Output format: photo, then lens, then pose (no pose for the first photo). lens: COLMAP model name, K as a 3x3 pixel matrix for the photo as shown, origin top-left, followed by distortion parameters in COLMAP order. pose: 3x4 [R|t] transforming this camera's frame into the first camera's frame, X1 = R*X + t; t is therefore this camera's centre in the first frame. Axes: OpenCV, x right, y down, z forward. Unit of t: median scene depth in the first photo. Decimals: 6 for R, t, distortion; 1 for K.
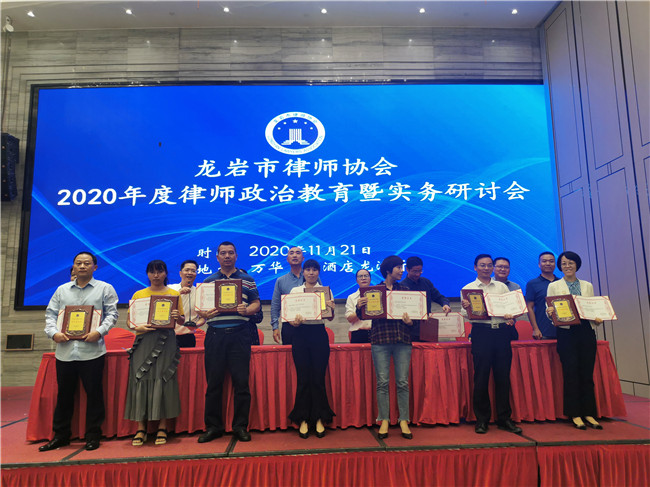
lens RADIAL K [[516.9, 0, 325.4], [0, 516.9, 245.2], [0, 0, 1]] dist [-0.015947, -0.000590]
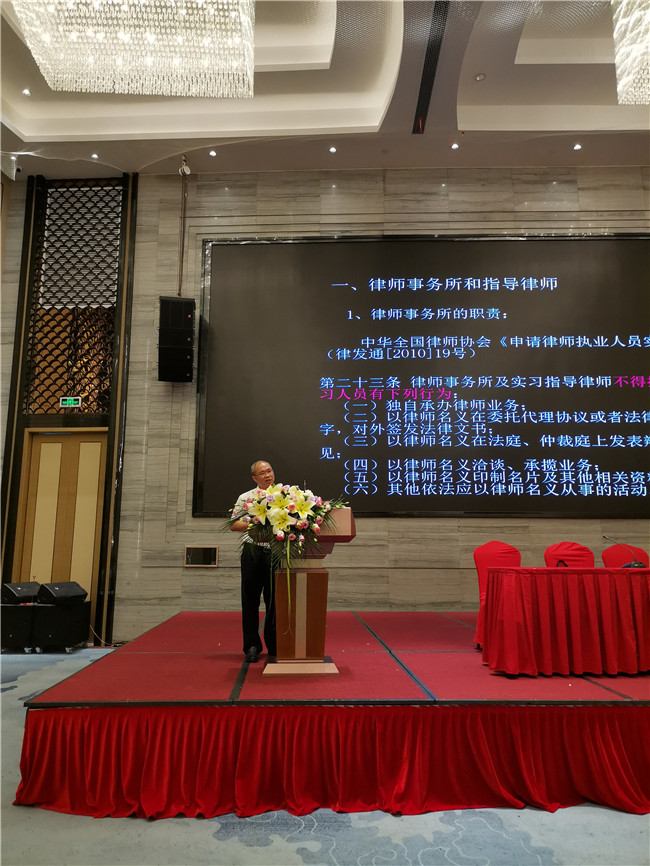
lens RADIAL K [[649.1, 0, 324.8], [0, 649.1, 430.5], [0, 0, 1]] dist [-0.003828, -0.004228]
pose [[0.998538, 0.011312, -0.052848, -0.319475], [-0.012174, 0.999798, -0.016021, 0.003873], [0.052656, 0.016641, 0.998474, -0.010583]]
